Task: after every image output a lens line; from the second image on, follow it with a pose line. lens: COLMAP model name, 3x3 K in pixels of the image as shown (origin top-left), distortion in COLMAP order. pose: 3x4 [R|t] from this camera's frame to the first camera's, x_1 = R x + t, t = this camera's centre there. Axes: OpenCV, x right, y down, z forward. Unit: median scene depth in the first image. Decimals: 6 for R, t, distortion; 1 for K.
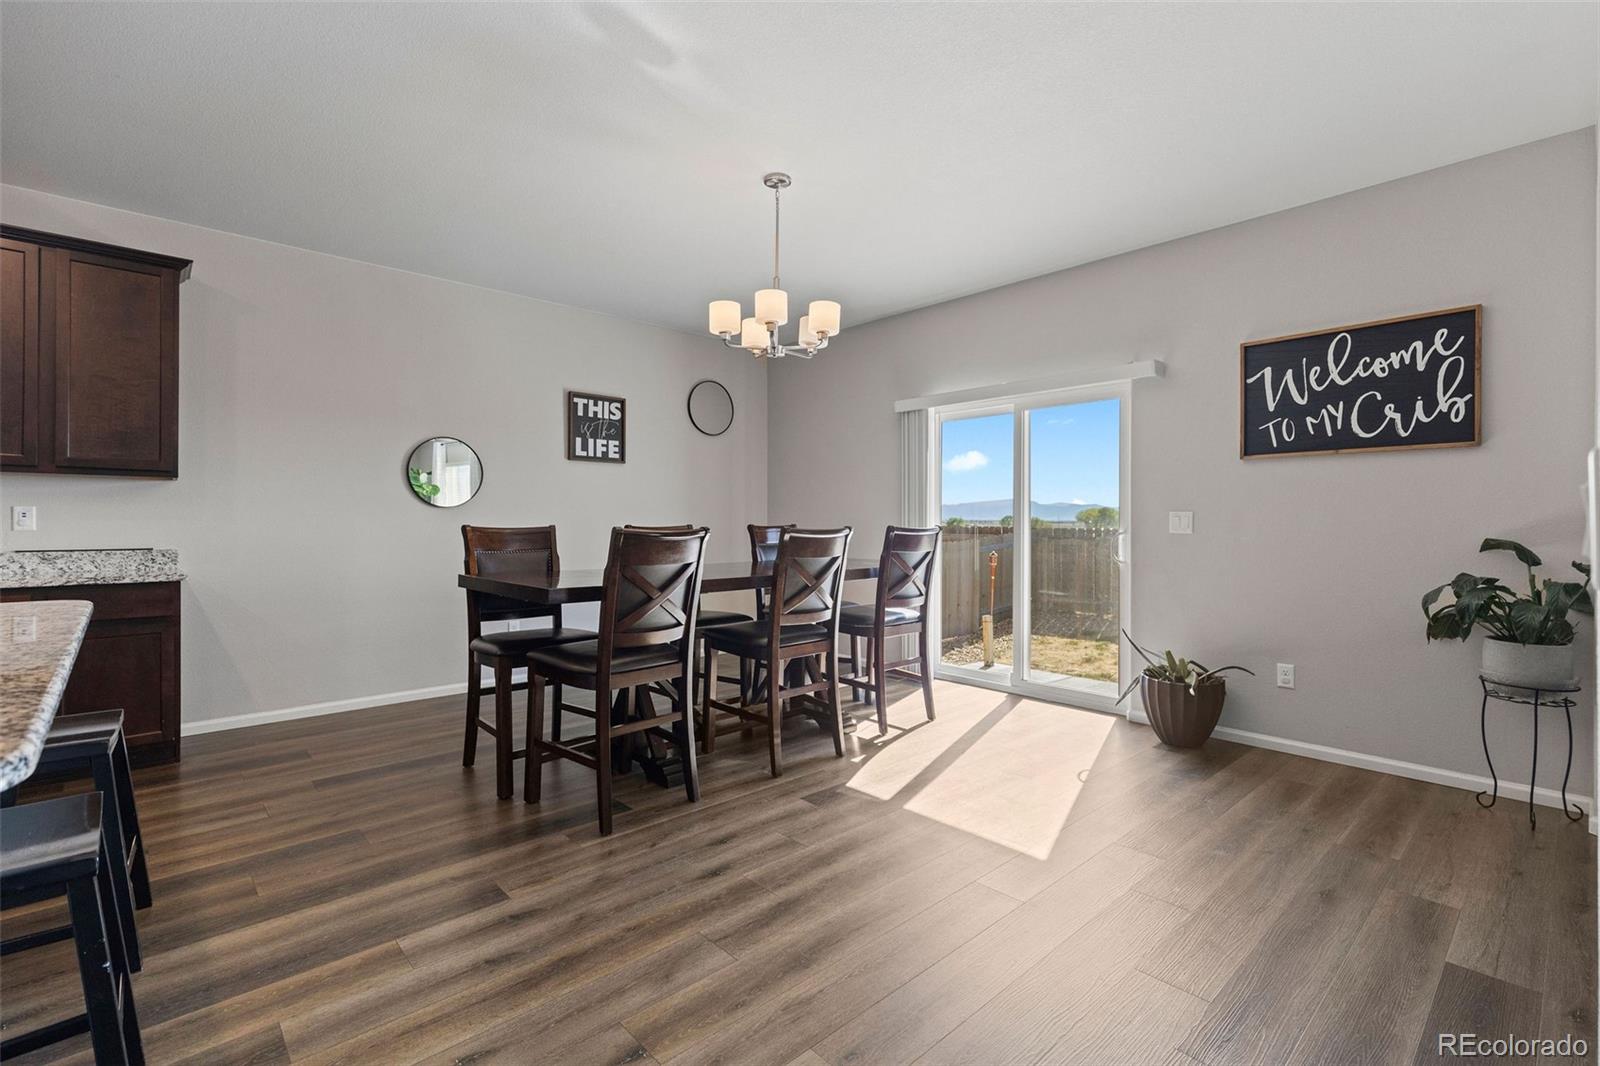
lens RADIAL K [[720.2, 0, 801.1], [0, 720.2, 530.9], [0, 0, 1]] dist [0.009185, -0.001376]
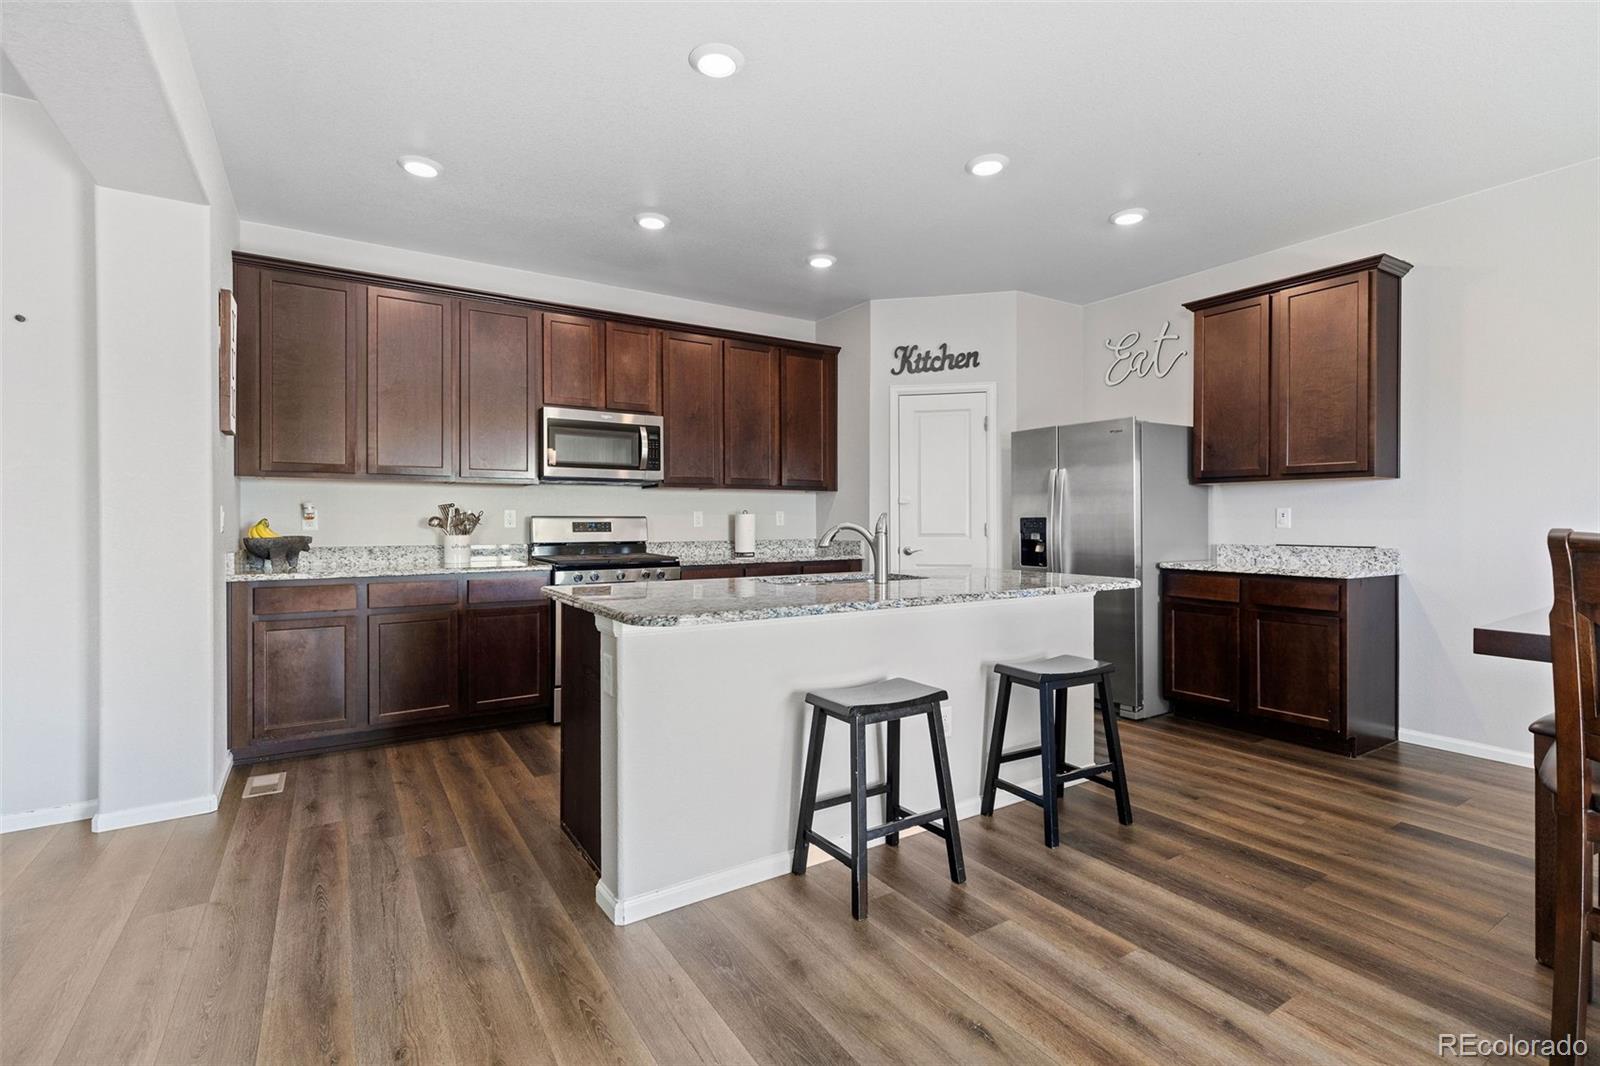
lens RADIAL K [[720.2, 0, 795.1], [0, 720.2, 531.1], [0, 0, 1]] dist [0.009185, -0.001376]
pose [[-0.173375, 0.012491, -0.984777, 0.268253], [-0.012799, 0.999807, 0.014935, -0.003257], [0.984773, 0.015193, -0.173181, 0.397630]]
